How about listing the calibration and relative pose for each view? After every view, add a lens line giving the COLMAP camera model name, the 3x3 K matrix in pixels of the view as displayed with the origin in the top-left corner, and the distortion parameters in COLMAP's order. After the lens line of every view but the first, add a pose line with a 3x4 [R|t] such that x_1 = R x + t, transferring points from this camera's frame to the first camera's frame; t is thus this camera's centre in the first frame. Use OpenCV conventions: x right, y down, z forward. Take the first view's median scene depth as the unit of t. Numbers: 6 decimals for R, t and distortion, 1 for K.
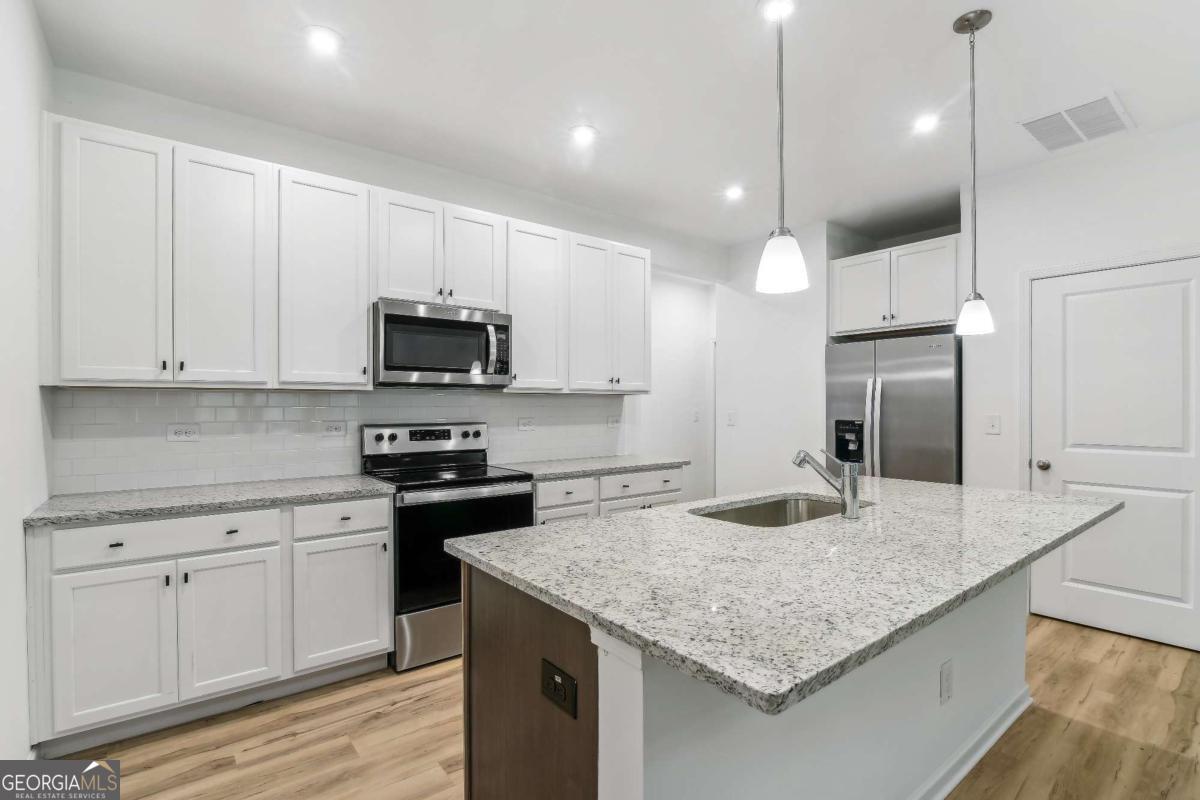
lens RADIAL K [[562.5, 0, 595.5], [0, 562.5, 402.2], [0, 0, 1]] dist [-0.019428, 0.001055]
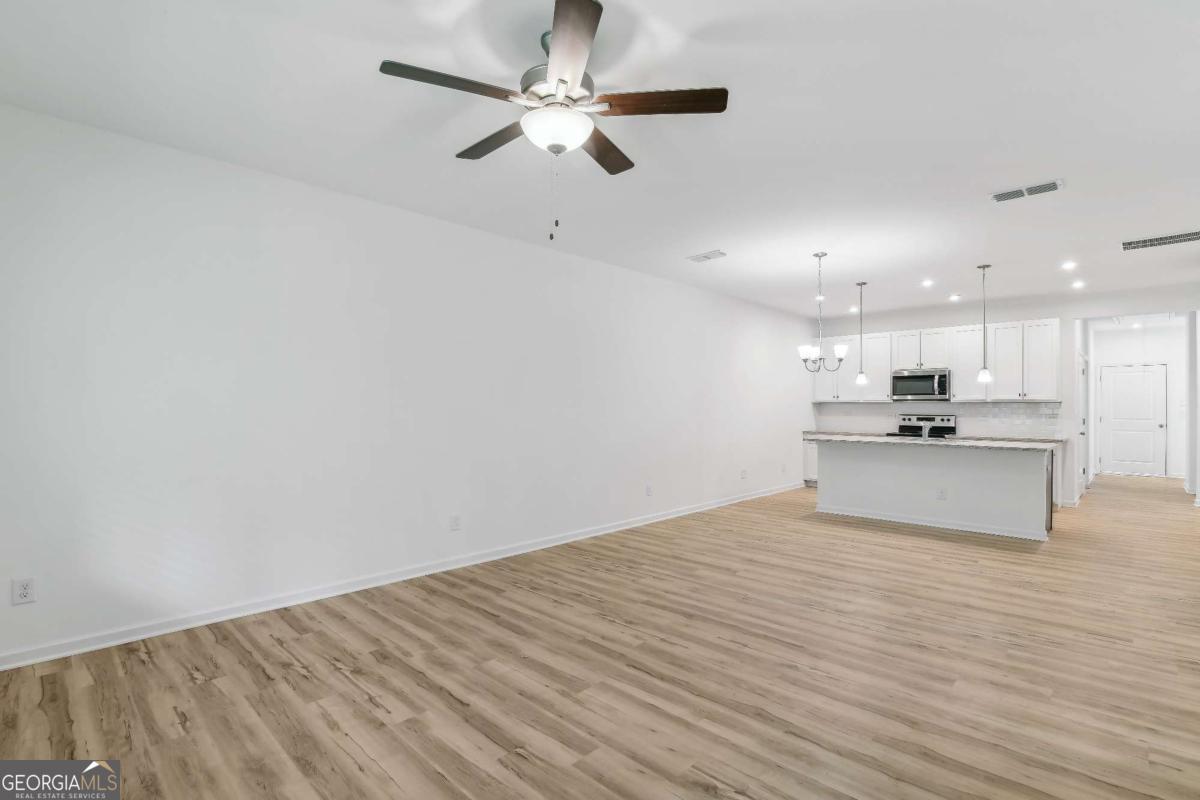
lens RADIAL K [[564.2, 0, 618.2], [0, 564.2, 396.0], [0, 0, 1]] dist [-0.017872, 0.001569]
pose [[0.170953, -0.018843, -0.985099, 2.048079], [0.002370, 0.999822, -0.018713, -0.002514], [0.985276, 0.000864, 0.170967, -0.832285]]
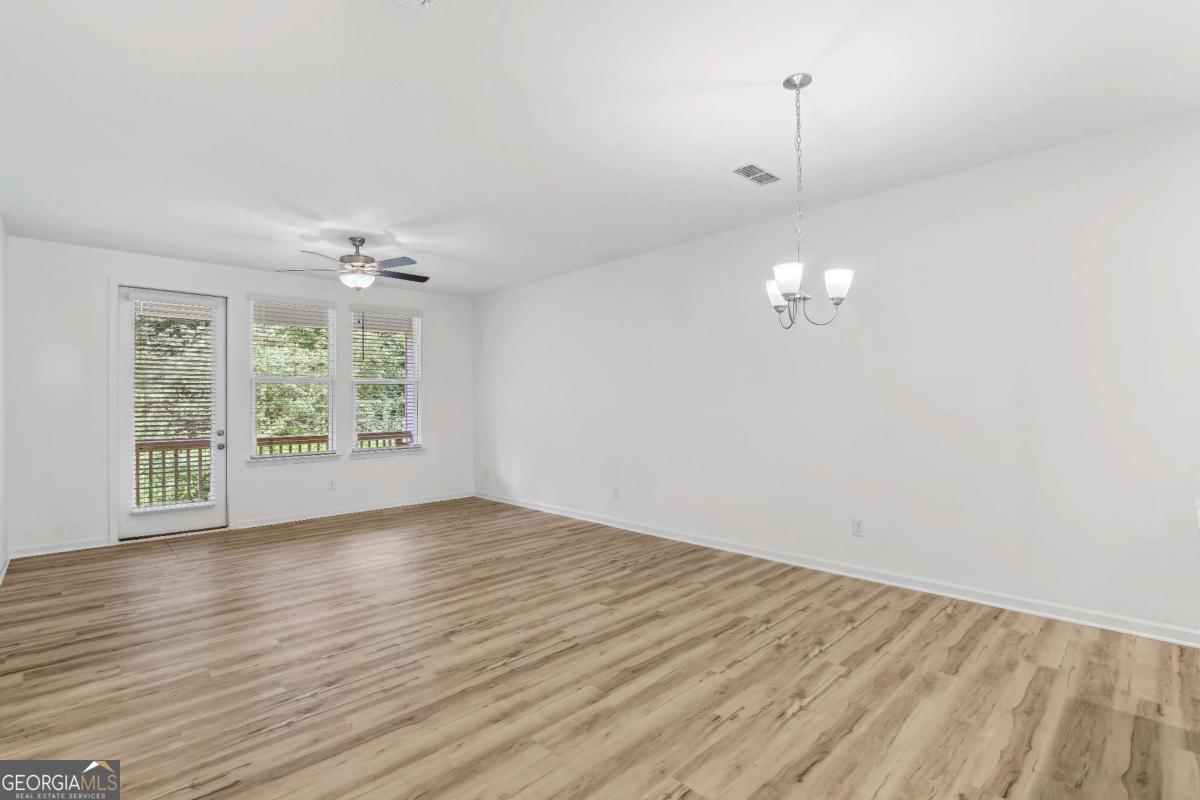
lens RADIAL K [[562.5, 0, 595.5], [0, 562.5, 402.2], [0, 0, 1]] dist [-0.019428, 0.001055]
pose [[-0.993844, 0.006708, -0.110582, 0.878208], [0.007645, 0.999938, -0.008051, 0.002298], [0.110521, -0.008847, -0.993834, 0.814564]]
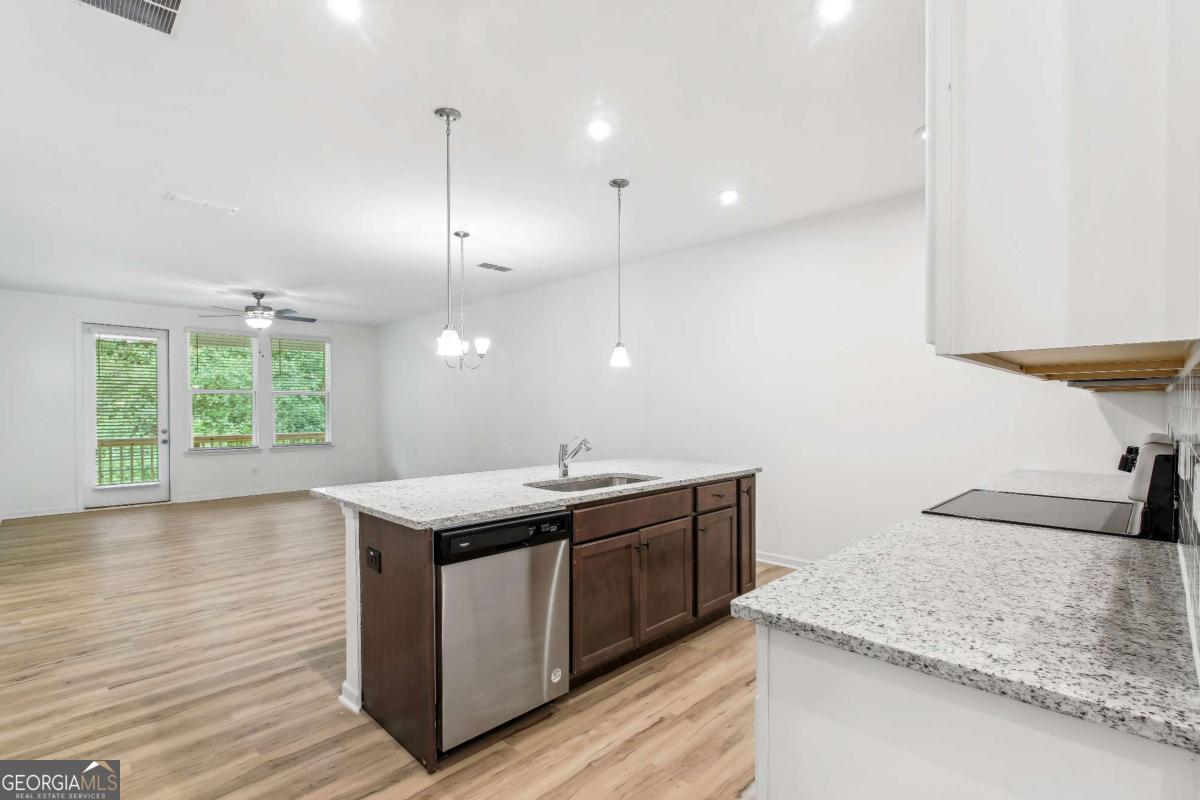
lens RADIAL K [[556.6, 0, 600.4], [0, 556.6, 418.7], [0, 0, 1]] dist [0.001125, 0.000284]
pose [[-0.989879, 0.005571, -0.141803, 0.348168], [0.004328, 0.999949, 0.009072, 0.009461], [0.141847, 0.008366, -0.989853, 1.557782]]
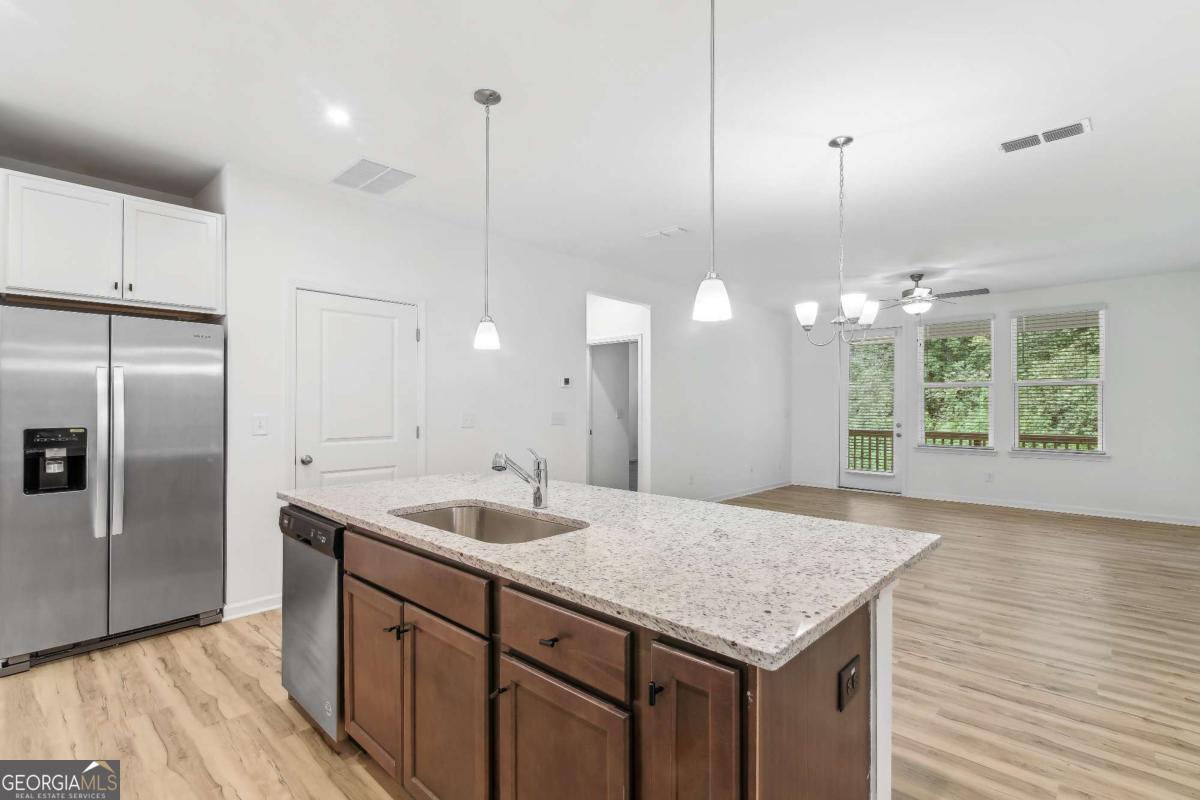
lens RADIAL K [[565.5, 0, 600.0], [0, 565.5, 400.0], [0, 0, 1]] dist [-0.000279, 0.000033]
pose [[-0.164269, 0.005501, 0.986400, -0.399680], [-0.009678, 0.999927, -0.007188, -0.003487], [-0.986368, -0.010727, -0.164204, 0.624498]]
